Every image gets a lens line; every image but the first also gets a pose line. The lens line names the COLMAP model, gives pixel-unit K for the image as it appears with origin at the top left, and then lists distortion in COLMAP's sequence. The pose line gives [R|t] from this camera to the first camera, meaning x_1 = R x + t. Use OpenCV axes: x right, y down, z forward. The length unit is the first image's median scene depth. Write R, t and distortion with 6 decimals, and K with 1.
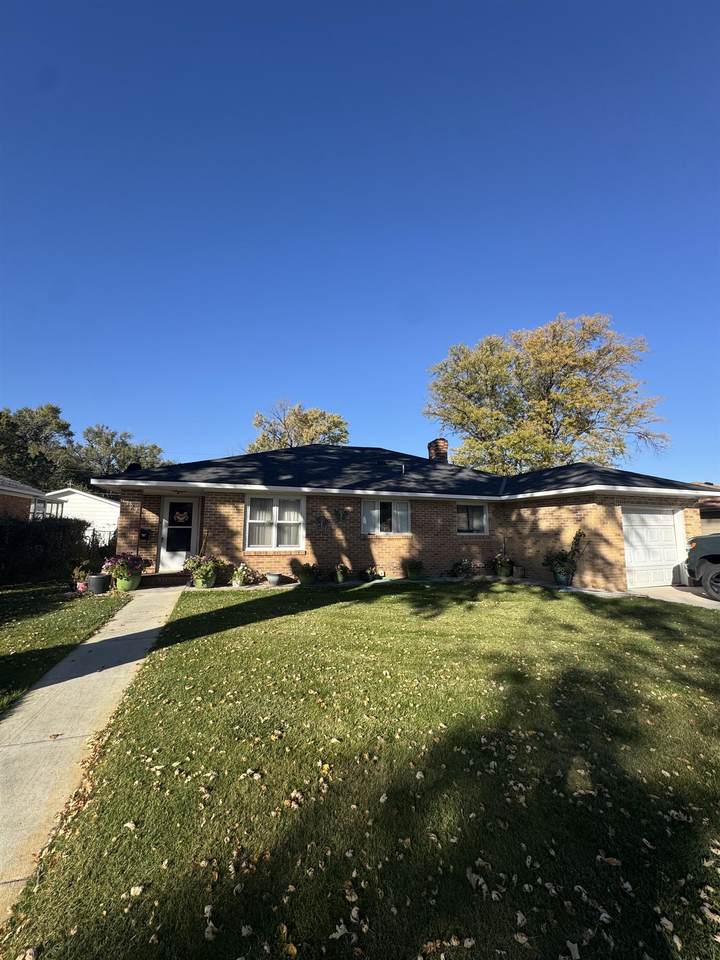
lens RADIAL K [[386.2, 0, 360.0], [0, 386.2, 480.0], [0, 0, 1]] dist [-0.000487, -0.000030]
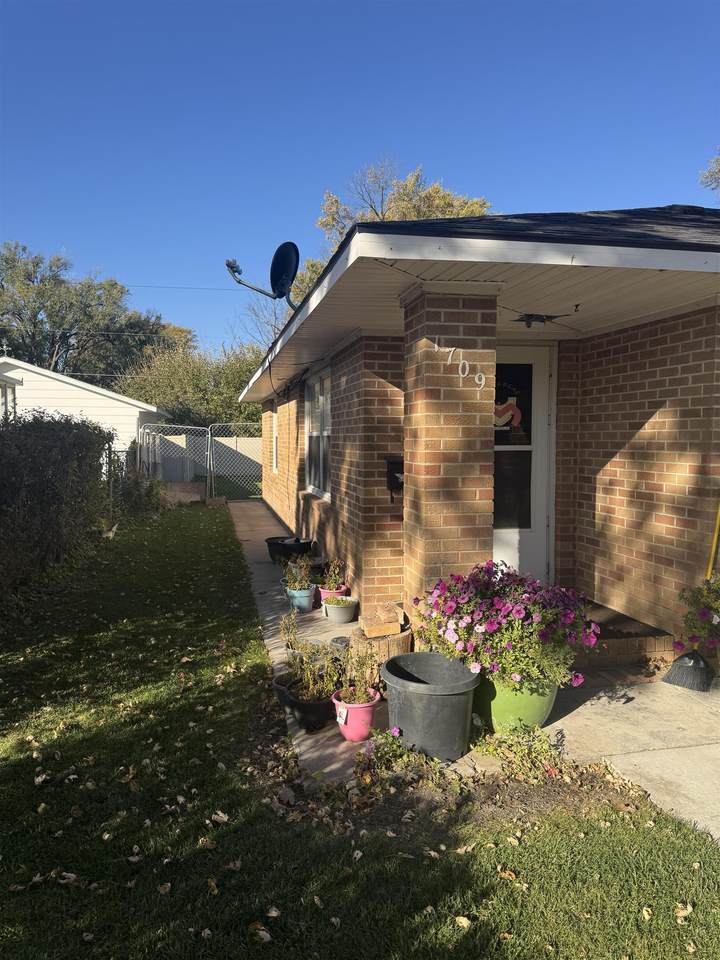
lens RADIAL K [[671.5, 0, 355.6], [0, 671.5, 489.0], [0, 0, 1]] dist [0.130006, -0.265453]
pose [[0.992964, 0.007029, -0.118207, -0.508955], [0.016544, 0.980211, 0.197261, 0.047933], [0.117254, -0.197829, 0.973198, 0.472608]]
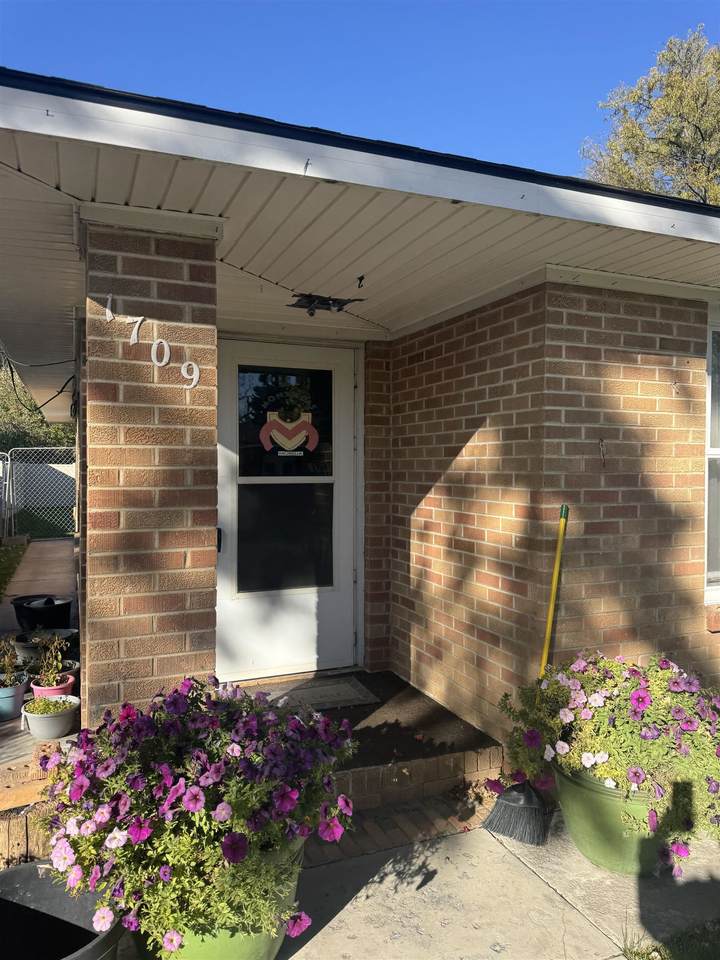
lens RADIAL K [[671.5, 0, 355.6], [0, 671.5, 489.0], [0, 0, 1]] dist [0.130006, -0.265453]
pose [[0.998228, -0.000872, 0.059503, -0.446038], [-0.008544, 0.987433, 0.157804, 0.065054], [-0.058893, -0.158033, 0.985676, 0.612098]]
